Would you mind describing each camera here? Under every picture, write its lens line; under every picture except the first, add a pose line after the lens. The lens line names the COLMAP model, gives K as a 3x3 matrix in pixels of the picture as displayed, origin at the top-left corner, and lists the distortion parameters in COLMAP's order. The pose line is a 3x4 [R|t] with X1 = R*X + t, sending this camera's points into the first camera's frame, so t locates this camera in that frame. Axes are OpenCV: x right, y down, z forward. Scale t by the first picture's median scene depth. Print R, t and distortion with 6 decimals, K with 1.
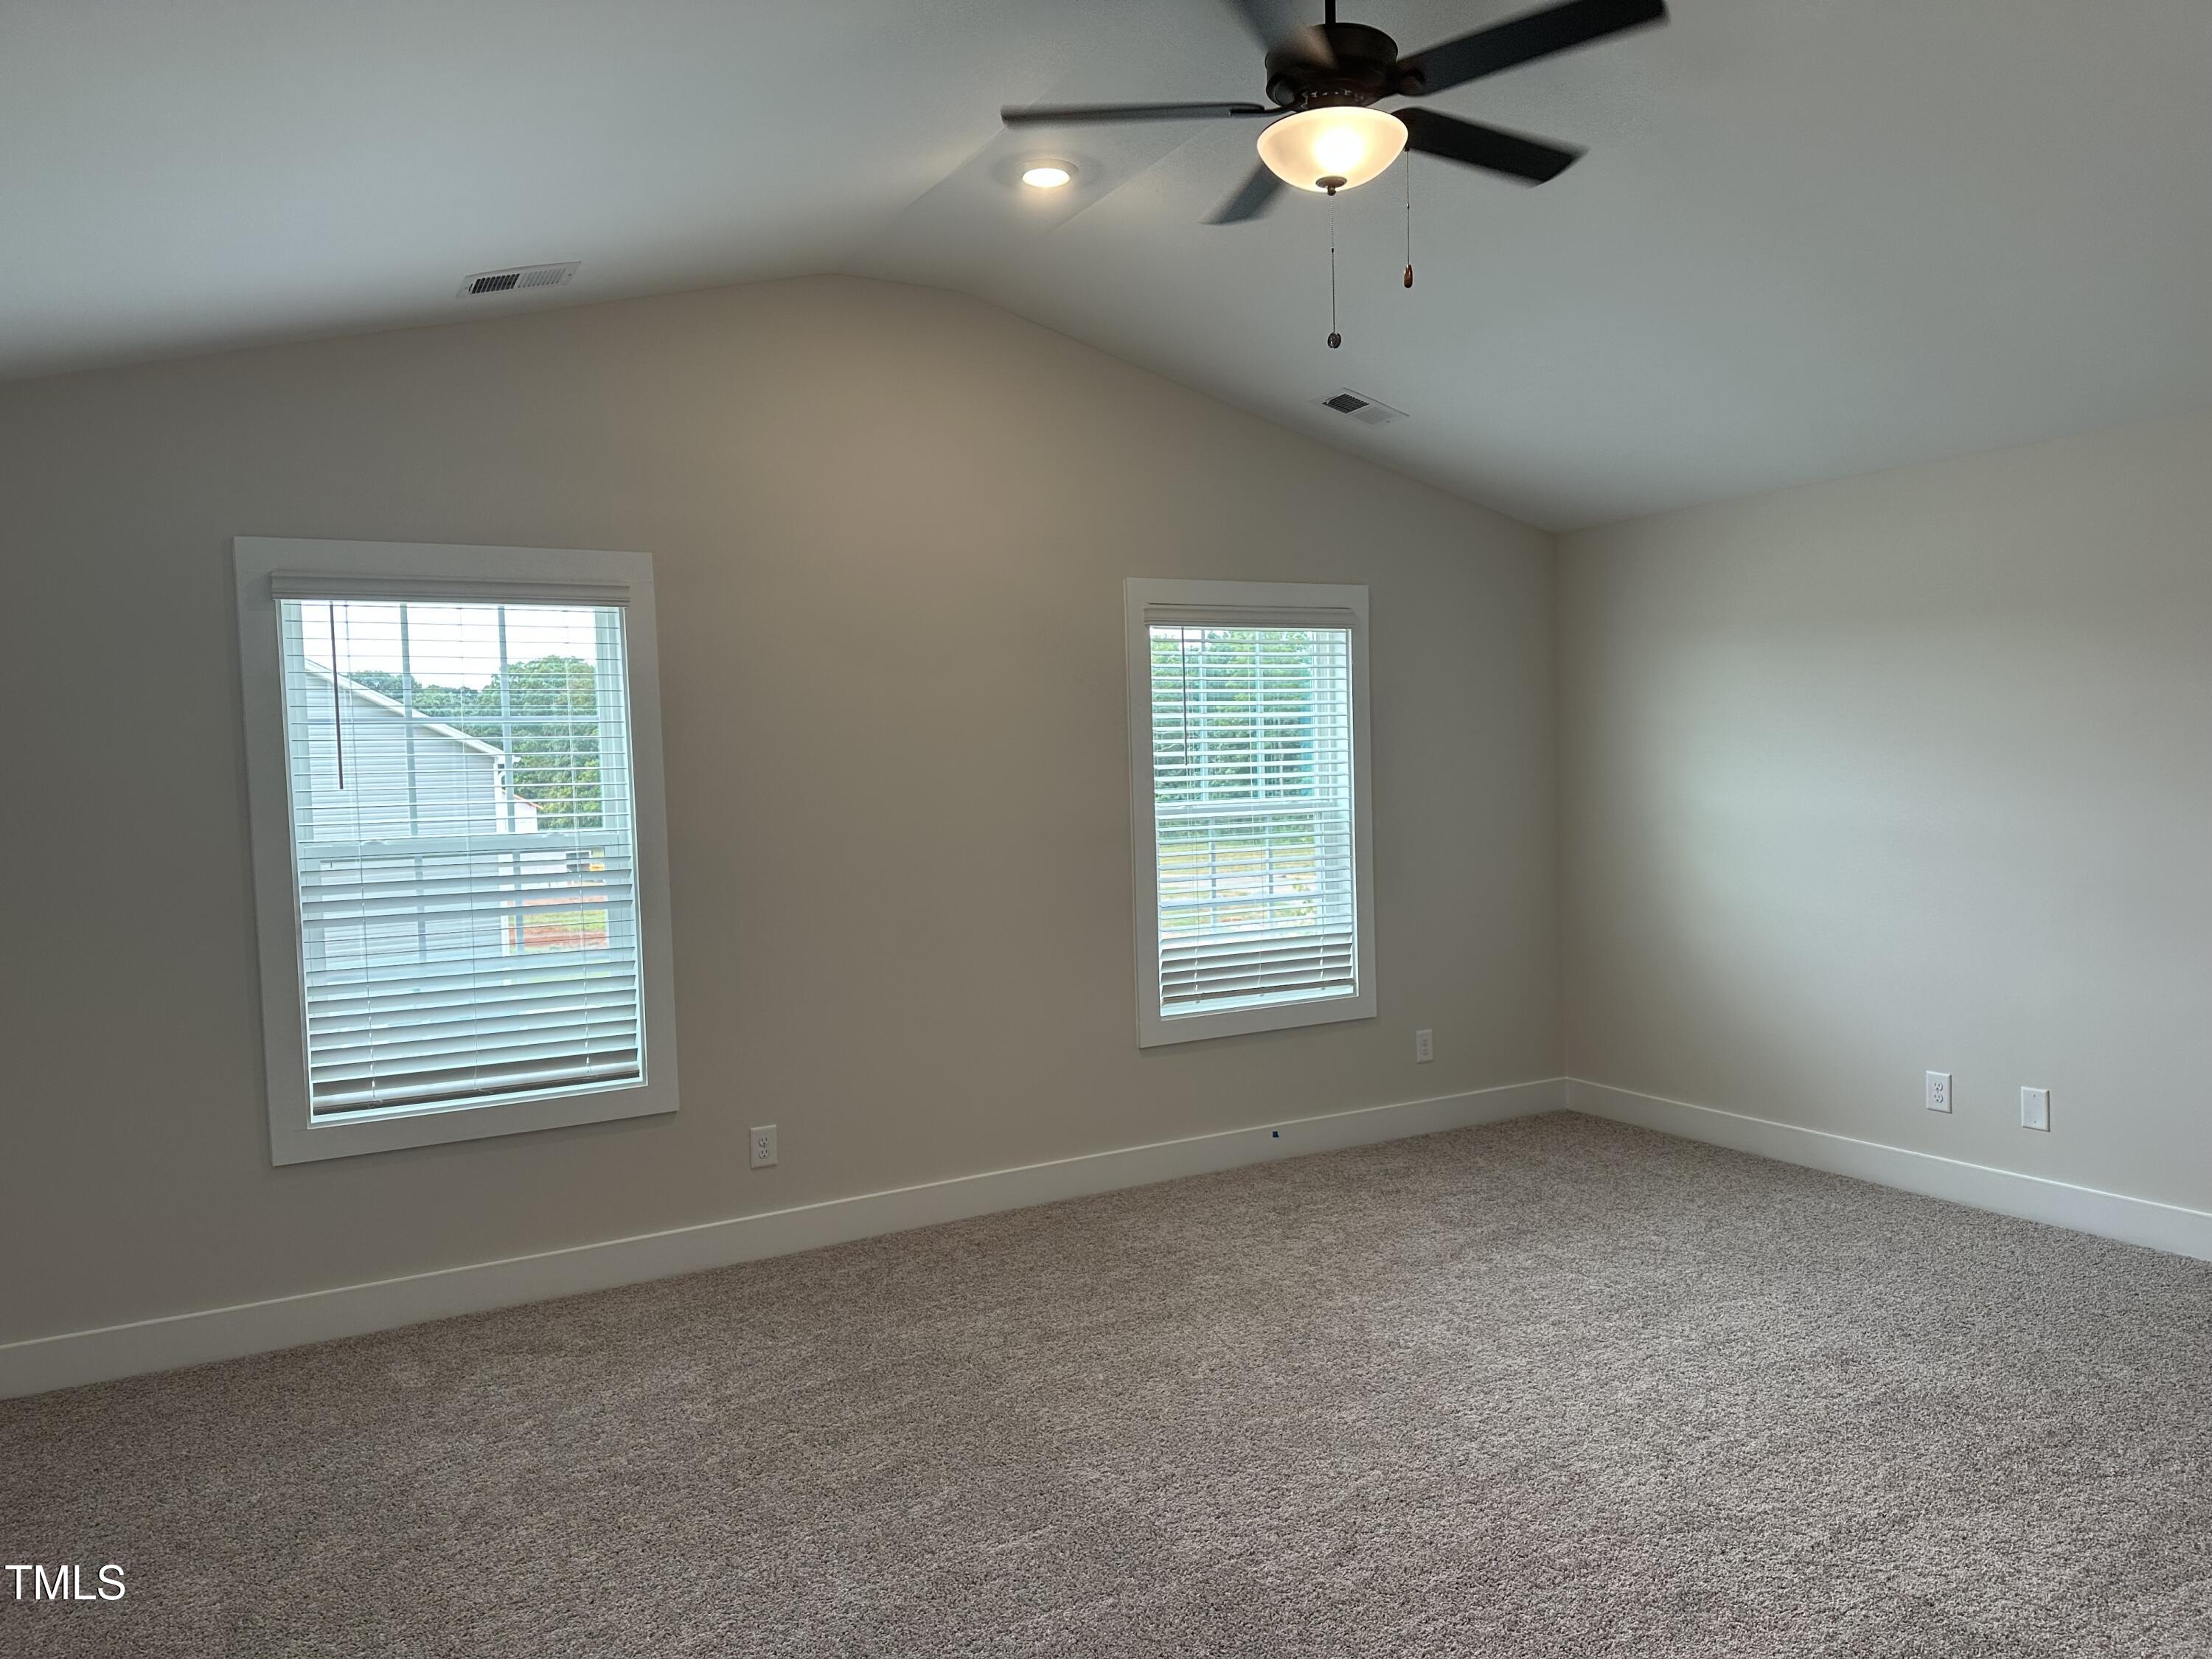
lens RADIAL K [[1542.9, 0, 1112.6], [0, 1542.9, 840.3], [0, 0, 1]] dist [0.171275, -0.402240]
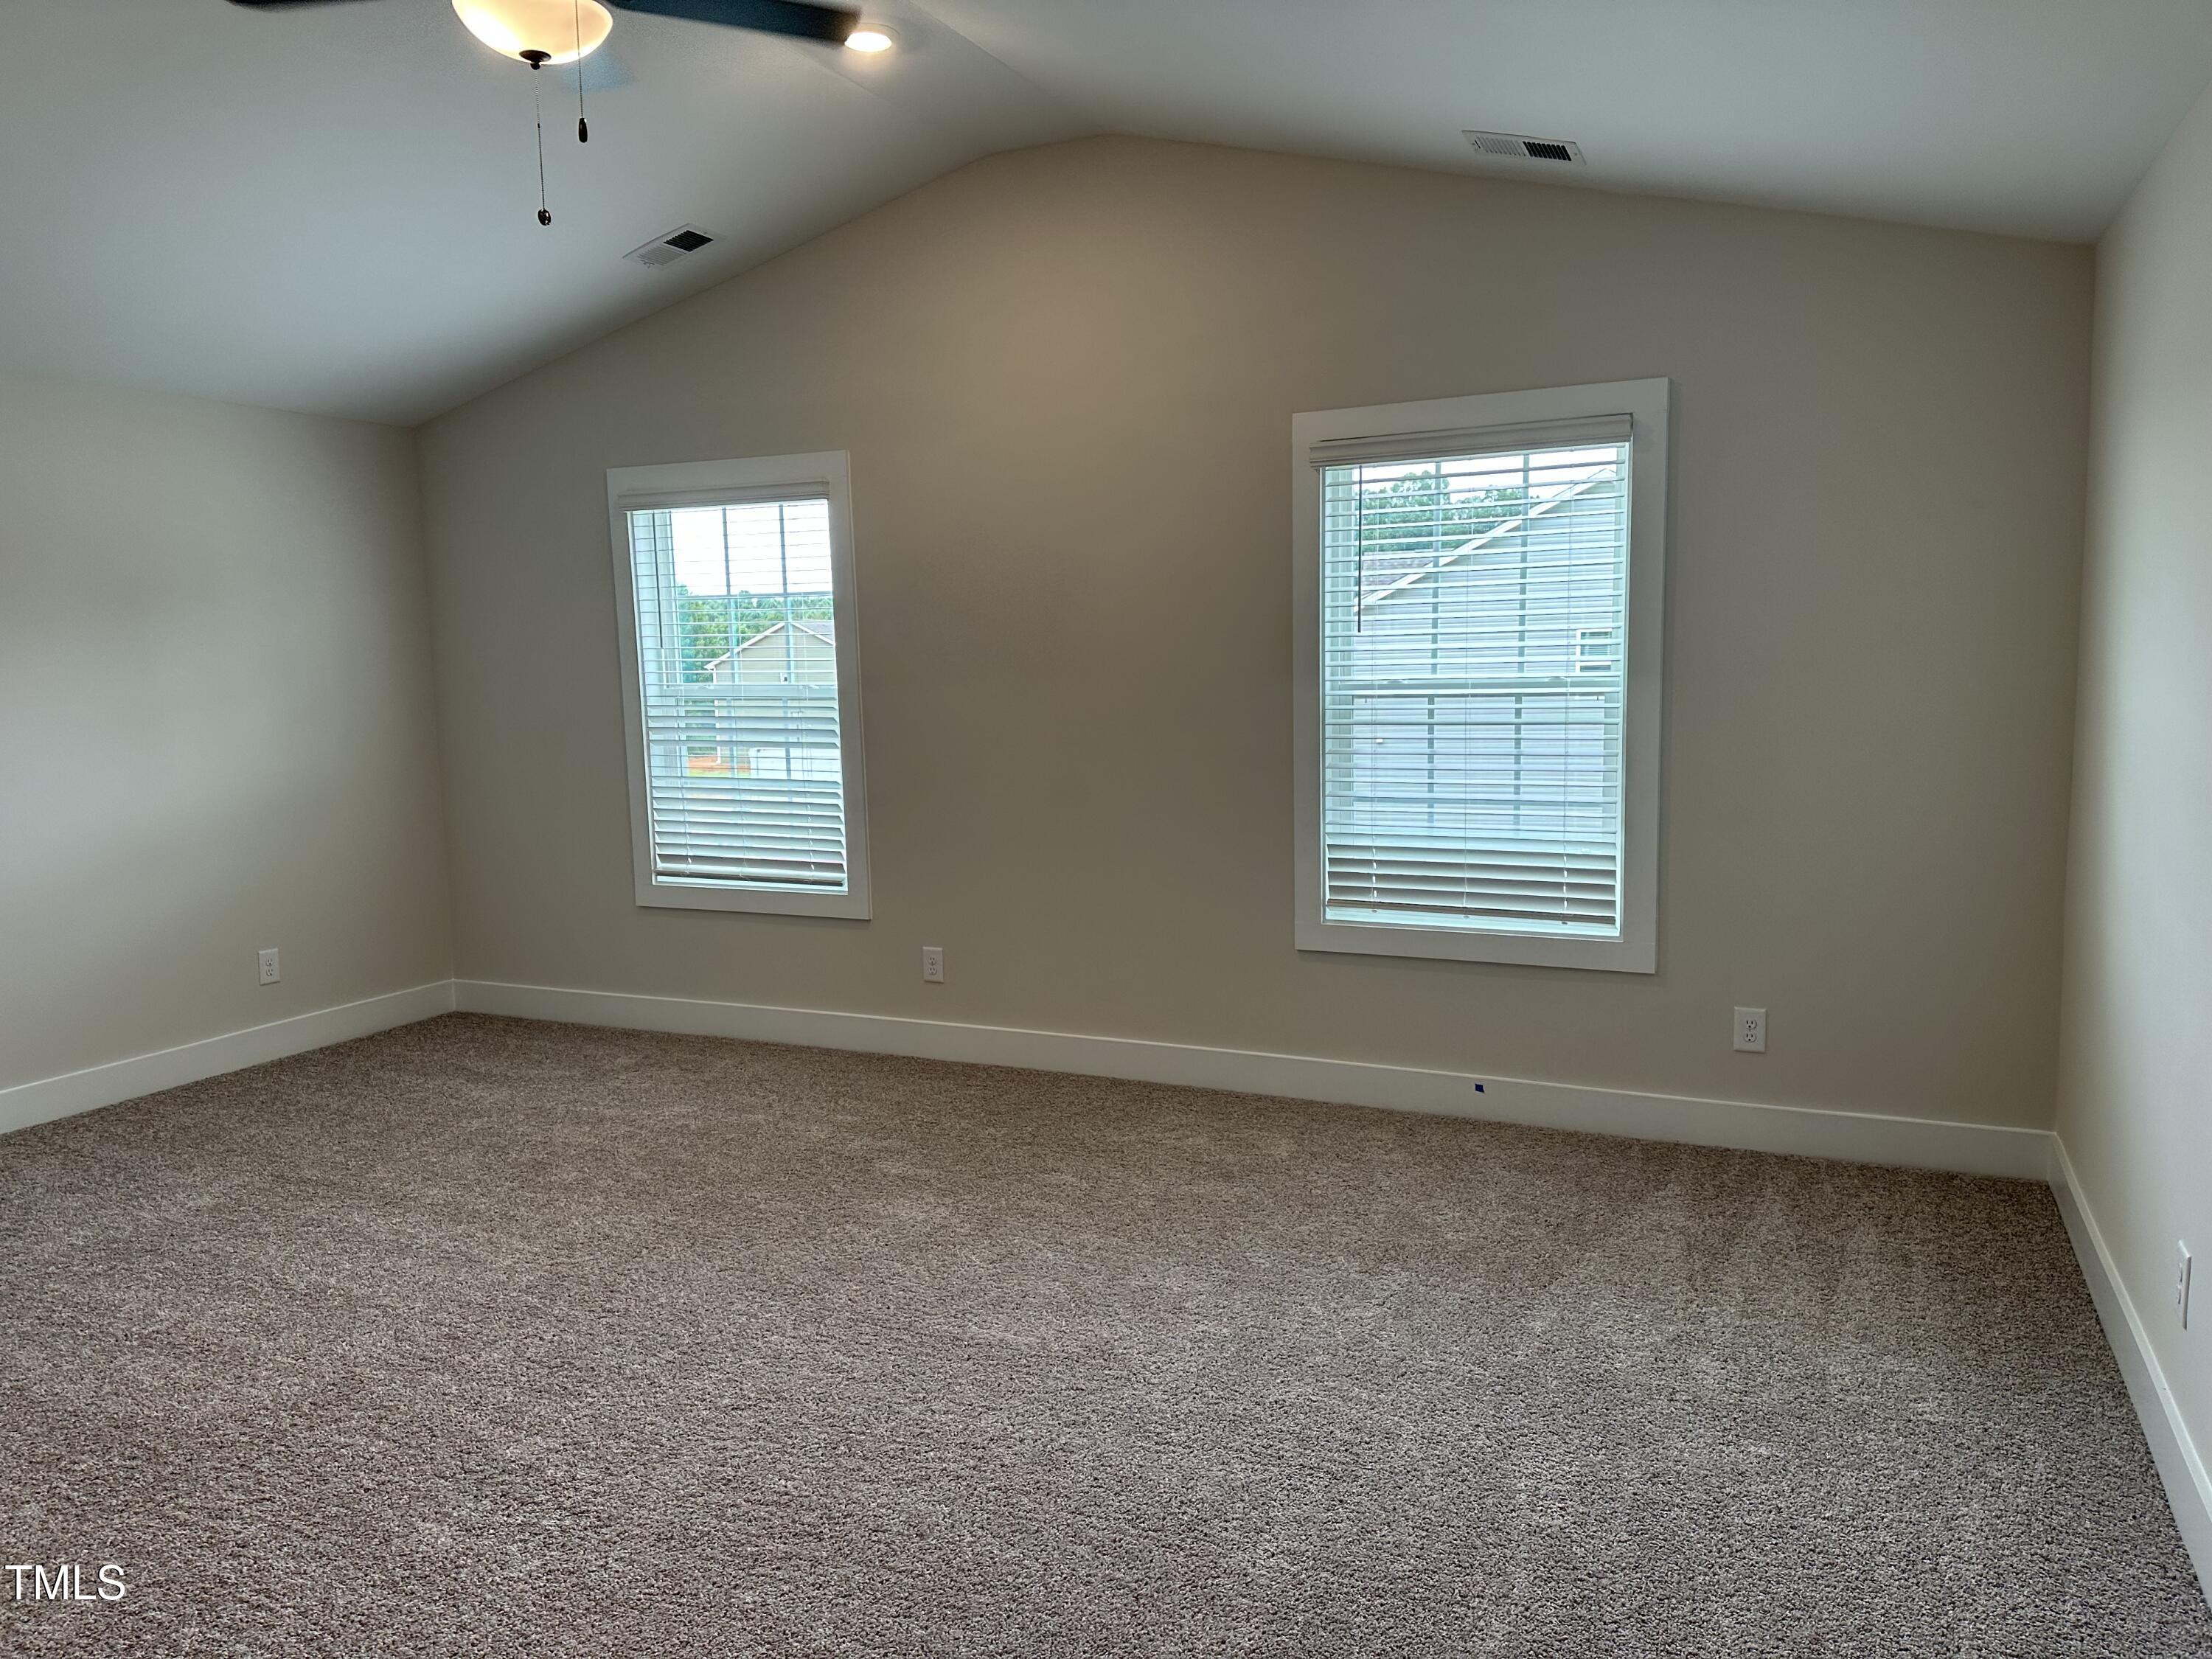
lens RADIAL K [[1540.9, 0, 1106.0], [0, 1540.9, 829.5], [0, 0, 1]] dist [0.070215, -0.111585]
pose [[0.576956, 0.113998, -0.808781, 0.781672], [-0.034008, 0.992706, 0.115662, -0.040099], [0.816067, -0.039227, 0.576625, 0.465614]]
